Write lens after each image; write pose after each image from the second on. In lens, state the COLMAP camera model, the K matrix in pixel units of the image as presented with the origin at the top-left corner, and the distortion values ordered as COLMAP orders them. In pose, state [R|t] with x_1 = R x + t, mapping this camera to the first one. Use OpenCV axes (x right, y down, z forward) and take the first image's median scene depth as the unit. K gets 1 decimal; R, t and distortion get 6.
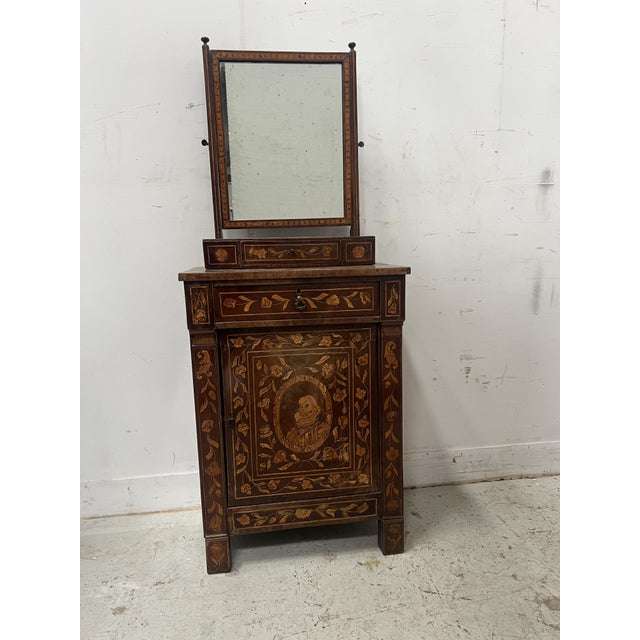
lens RADIAL K [[484.8, 0, 320.1], [0, 484.8, 324.0], [0, 0, 1]] dist [0.054980, -0.073384]
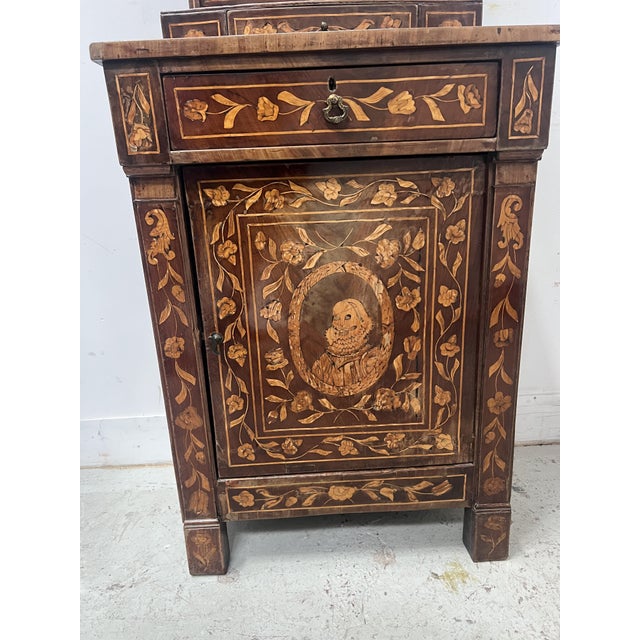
lens RADIAL K [[484.8, 0, 315.9], [0, 484.8, 322.9], [0, 0, 1]] dist [0.054980, -0.073384]
pose [[0.993264, 0.015077, -0.114891, 0.000356], [0.001526, 0.989711, 0.143070, 0.094160], [0.115866, -0.142282, 0.983021, 0.438145]]
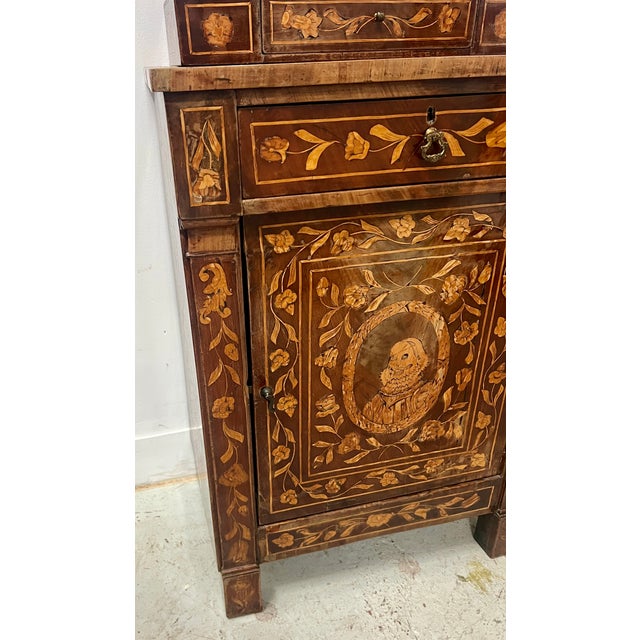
lens RADIAL K [[520.3, 0, 264.0], [0, 520.3, 340.1], [0, 0, 1]] dist [0.060631, -0.081071]
pose [[0.996102, -0.049218, 0.073207, -0.214170], [0.023579, 0.948239, 0.316682, -0.028160], [-0.085005, -0.313721, 0.945703, 0.480367]]
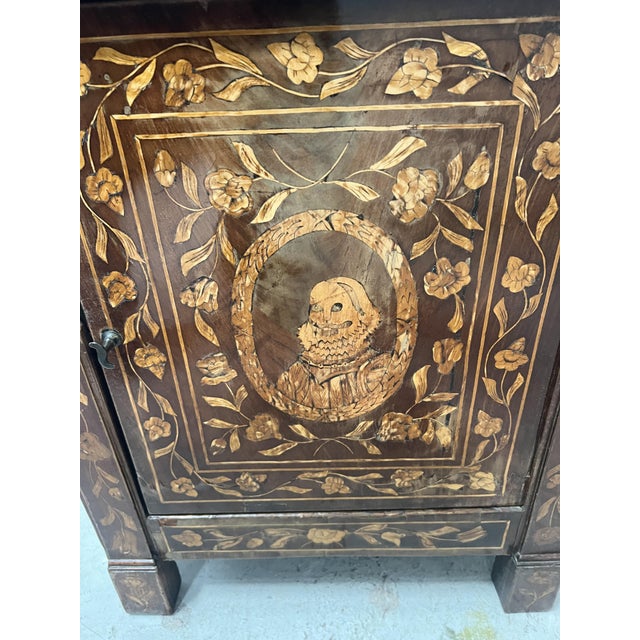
lens RADIAL K [[484.8, 0, 315.9], [0, 484.8, 320.3], [0, 0, 1]] dist [0.054980, -0.073384]
pose [[0.987852, 0.064853, -0.141219, 0.004675], [-0.005803, 0.923516, 0.383515, 0.054561], [0.155290, -0.378037, 0.912674, 0.693829]]
